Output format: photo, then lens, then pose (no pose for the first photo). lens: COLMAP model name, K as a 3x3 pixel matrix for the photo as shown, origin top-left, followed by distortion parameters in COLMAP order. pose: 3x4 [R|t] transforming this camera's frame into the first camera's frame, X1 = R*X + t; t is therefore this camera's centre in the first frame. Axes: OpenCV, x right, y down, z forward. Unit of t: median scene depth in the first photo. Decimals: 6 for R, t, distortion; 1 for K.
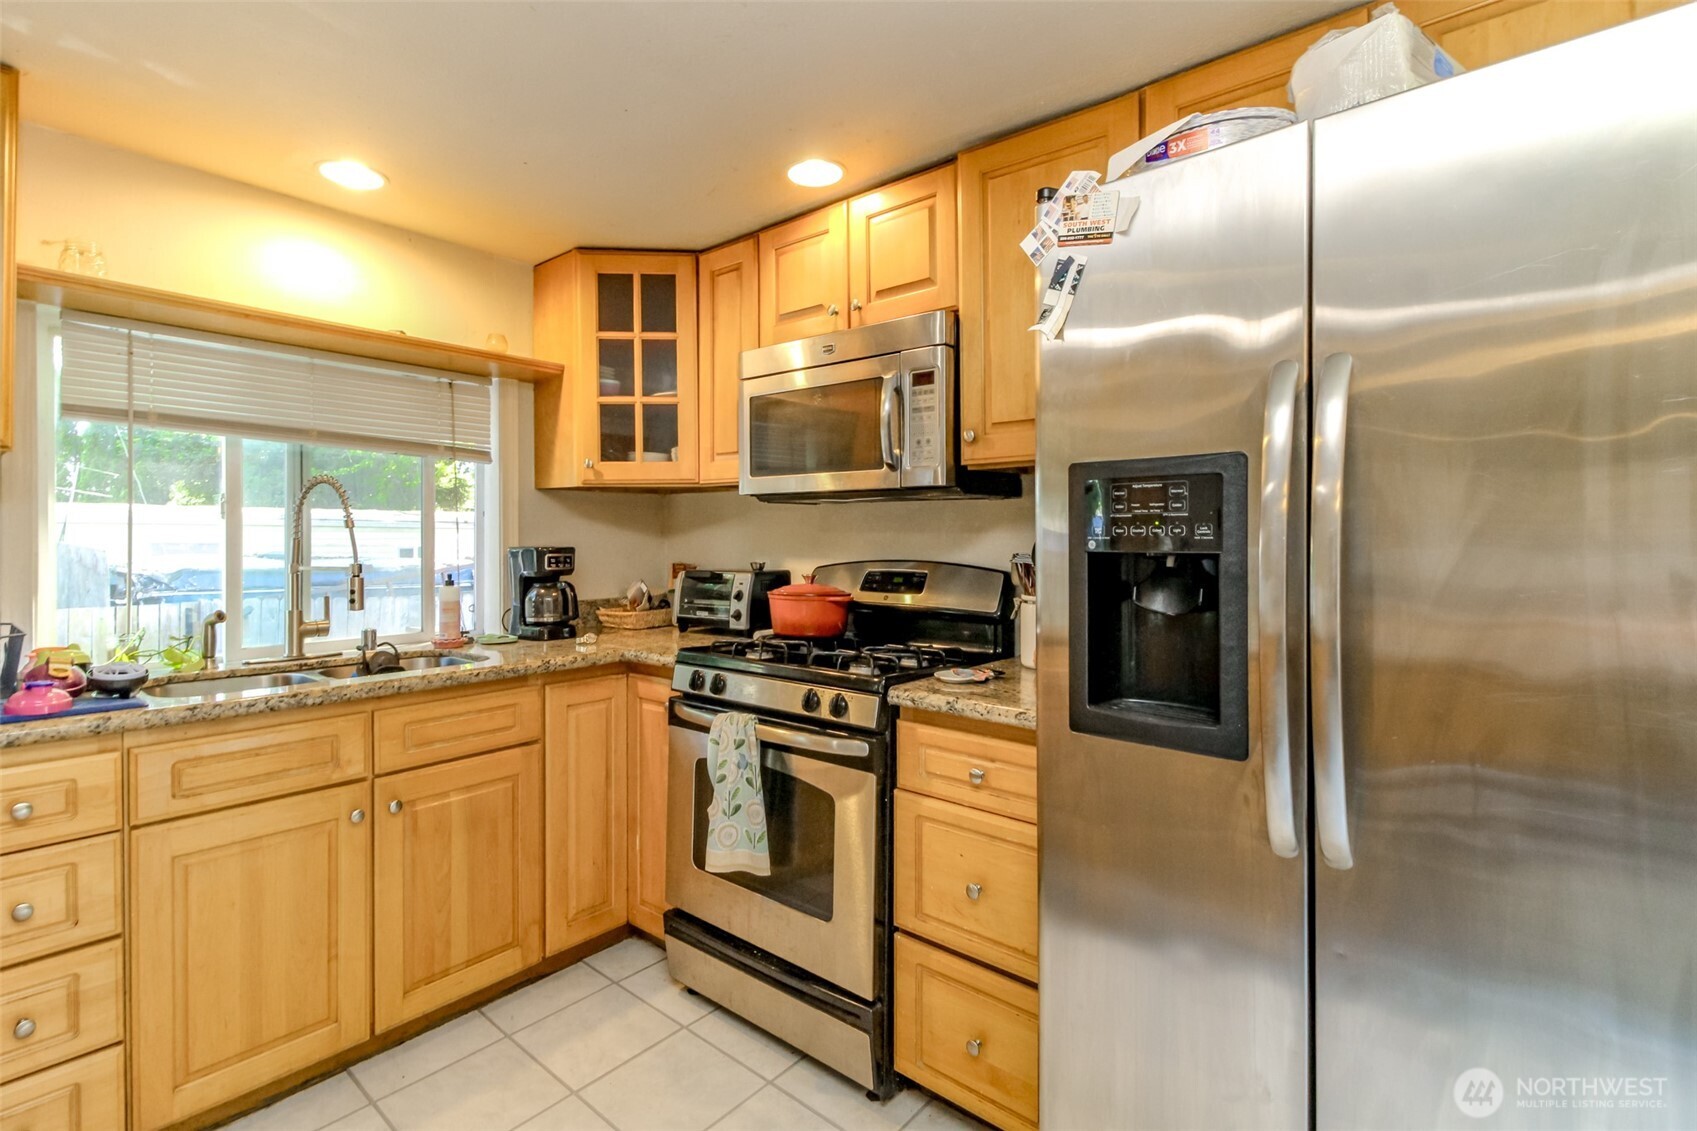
lens RADIAL K [[783.6, 0, 829.6], [0, 783.6, 542.4], [0, 0, 1]] dist [0.019693, -0.011254]
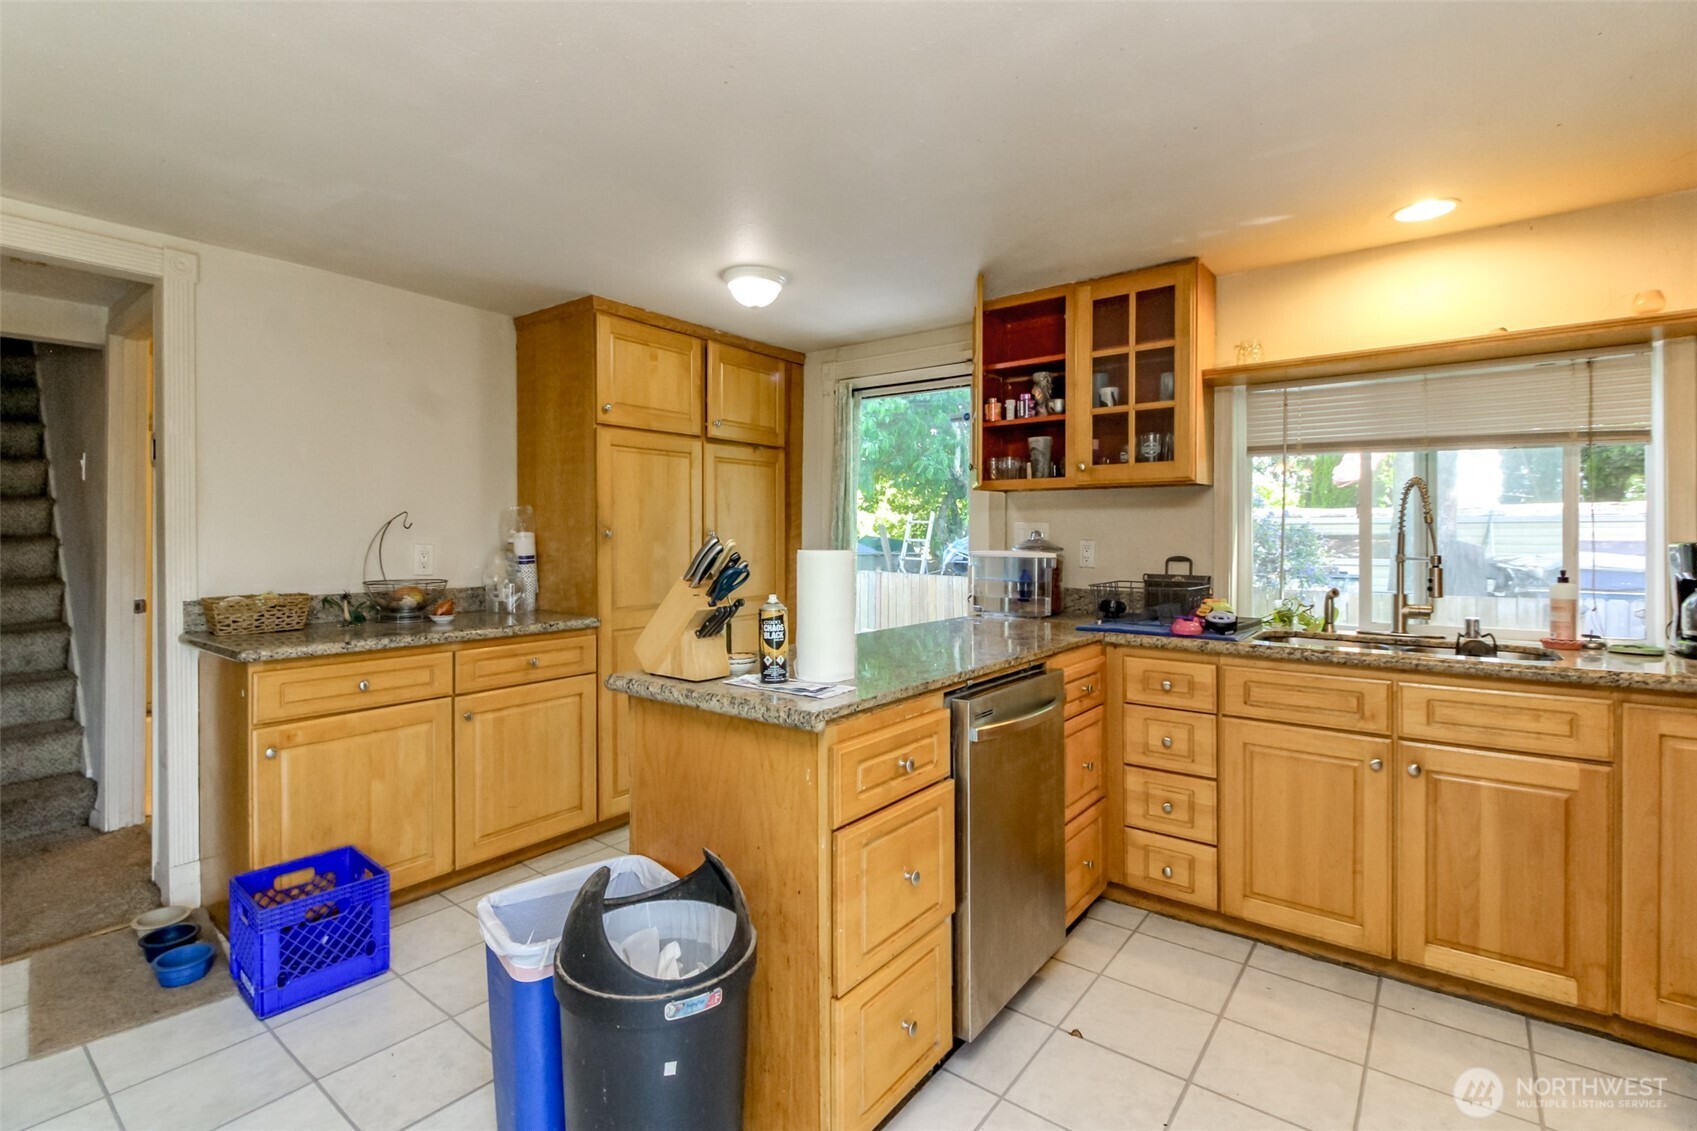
lens RADIAL K [[774.9, 0, 815.7], [0, 774.9, 538.0], [0, 0, 1]] dist [0.019830, -0.009660]
pose [[0.047558, 0.001037, -0.998868, 0.426472], [-0.004074, 0.999991, 0.000844, 0.004318], [0.998860, 0.004029, 0.047562, 0.070560]]
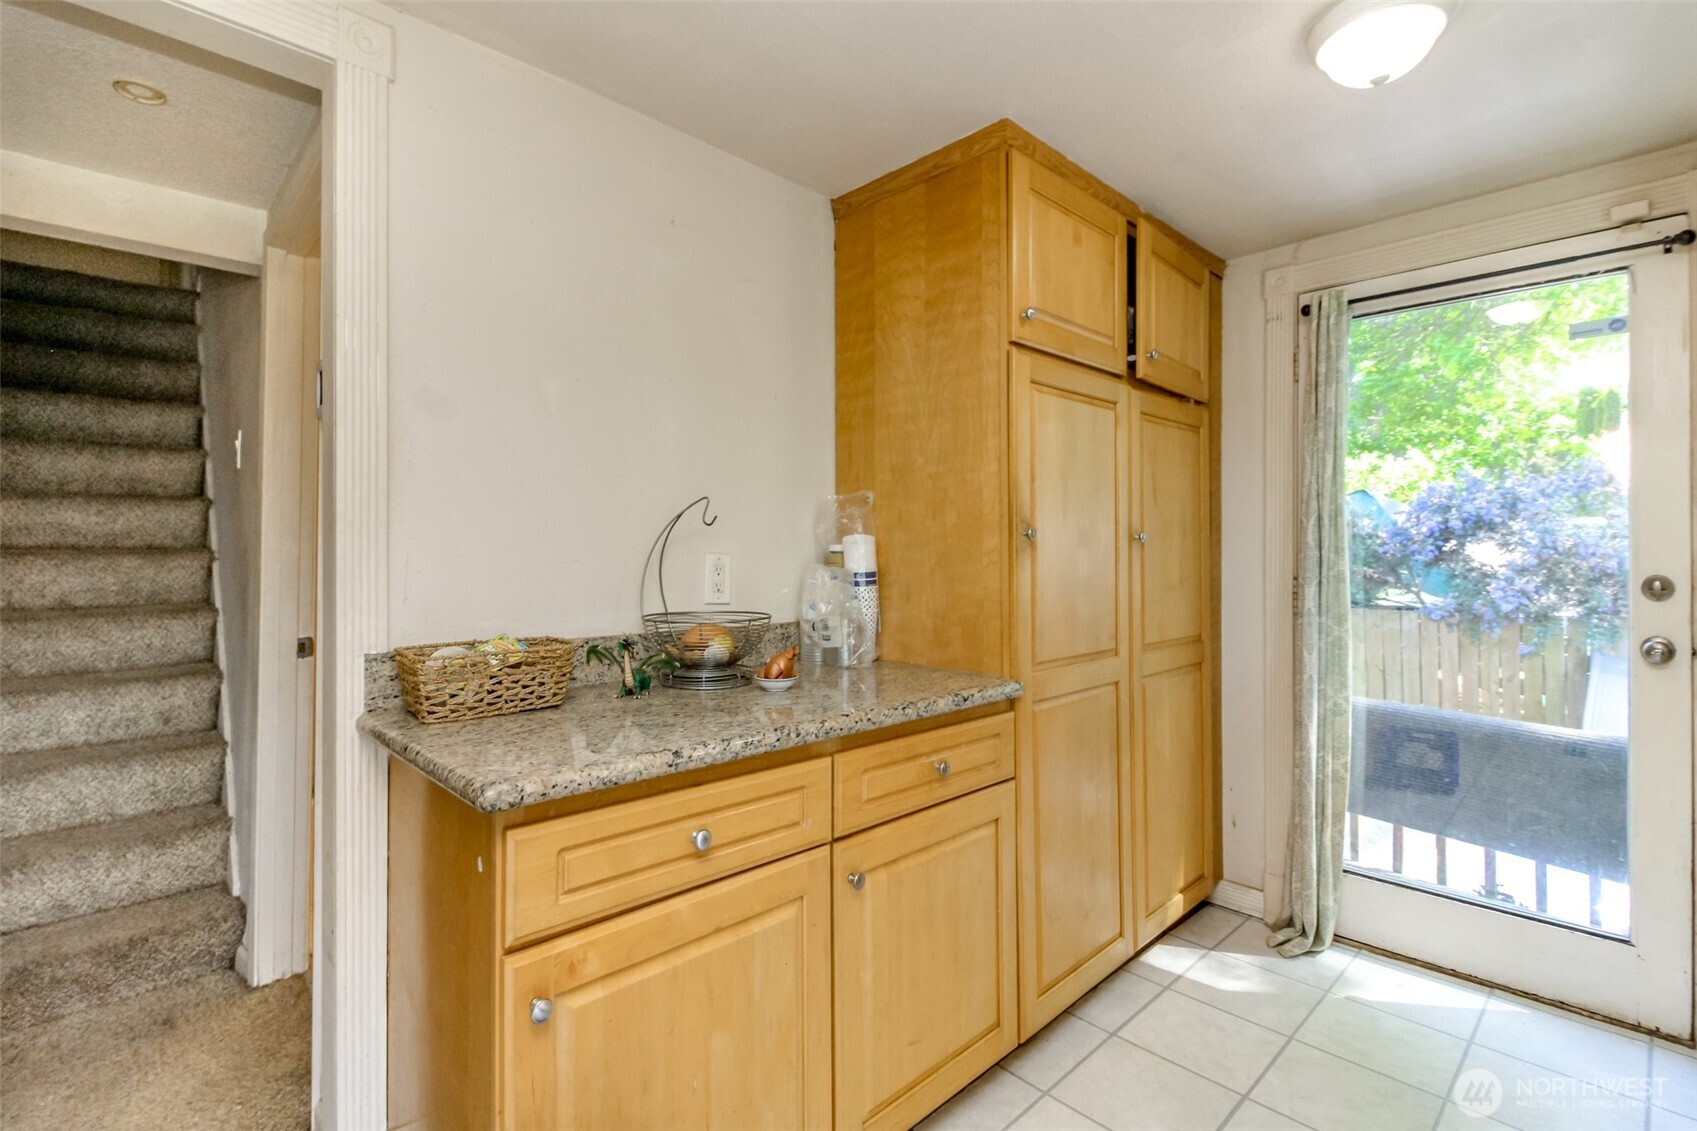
lens RADIAL K [[783.6, 0, 829.6], [0, 783.6, 542.4], [0, 0, 1]] dist [0.019693, -0.011254]
pose [[-0.094727, -0.018054, -0.995340, -0.153659], [-0.000617, 0.999836, -0.018077, 0.022990], [0.995503, -0.001098, -0.094722, -0.359672]]
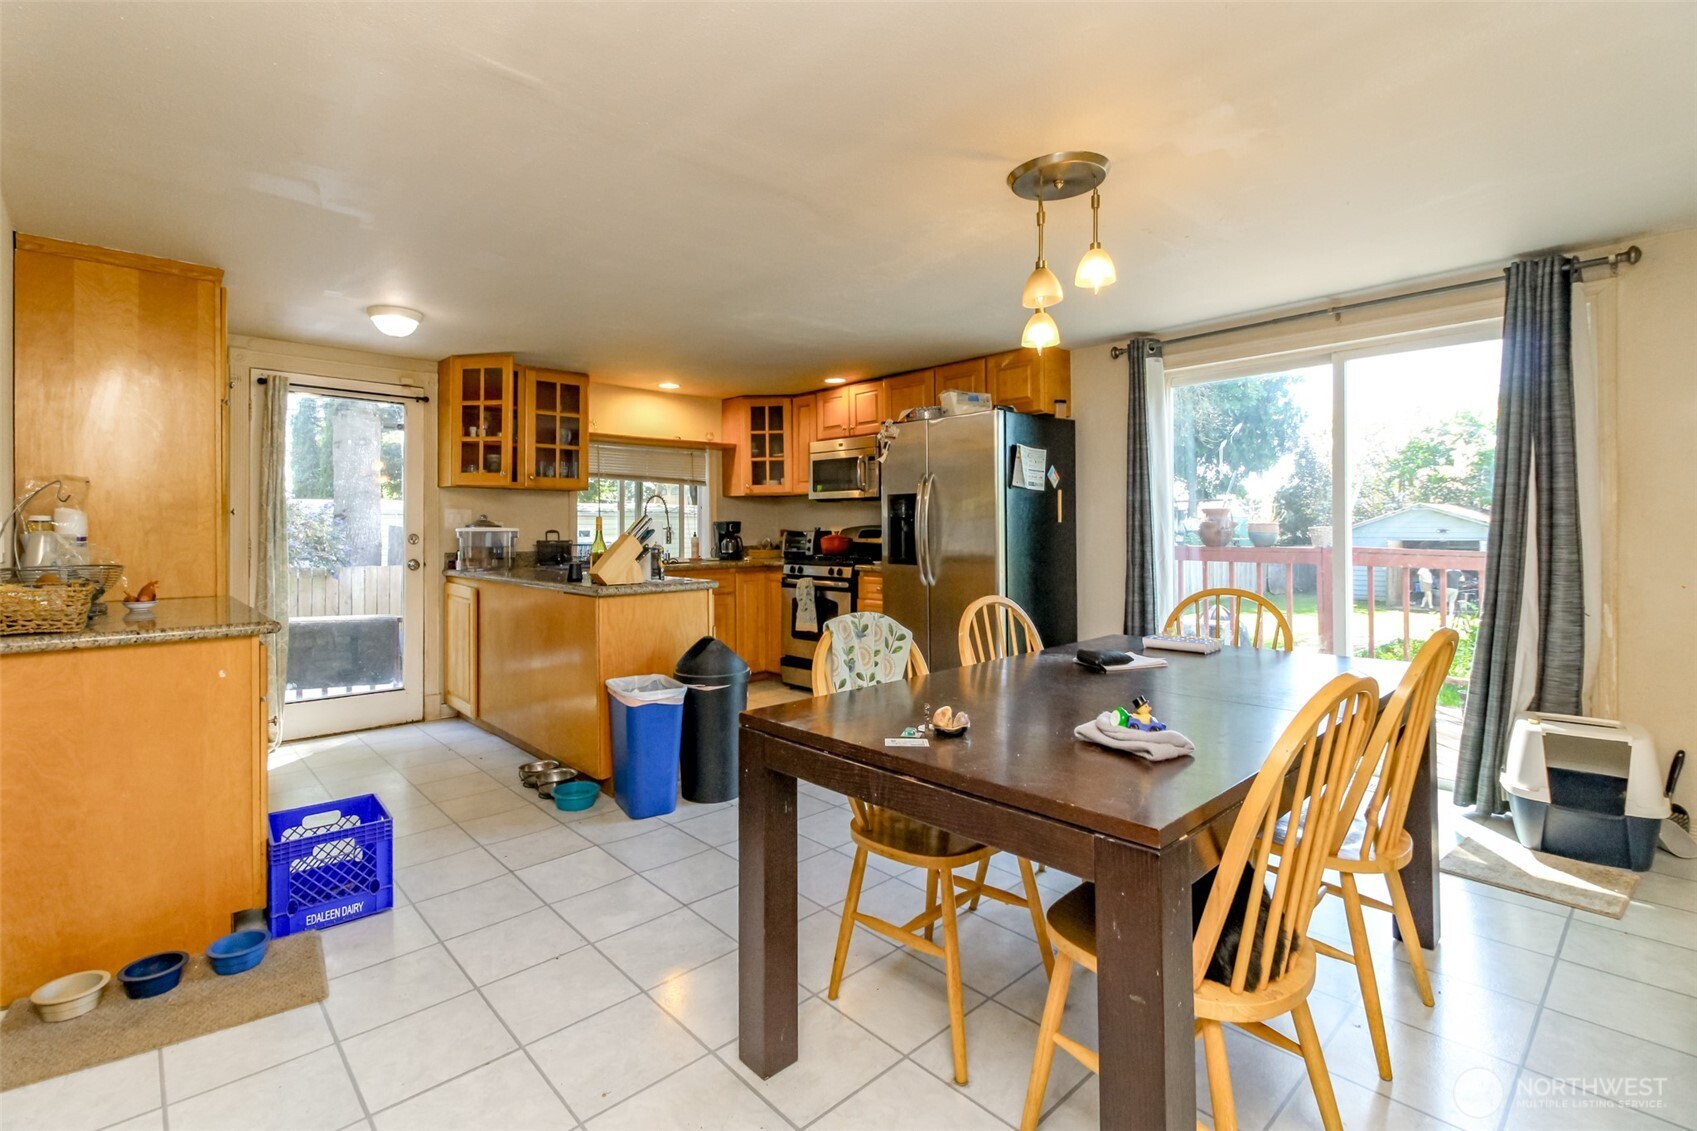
lens RADIAL K [[783.6, 0, 829.6], [0, 783.6, 542.4], [0, 0, 1]] dist [0.019693, -0.011254]
pose [[0.992732, -0.002326, -0.120321, 0.254629], [0.004486, 0.999834, 0.017685, 0.033509], [0.120260, -0.018096, 0.992577, -1.498498]]
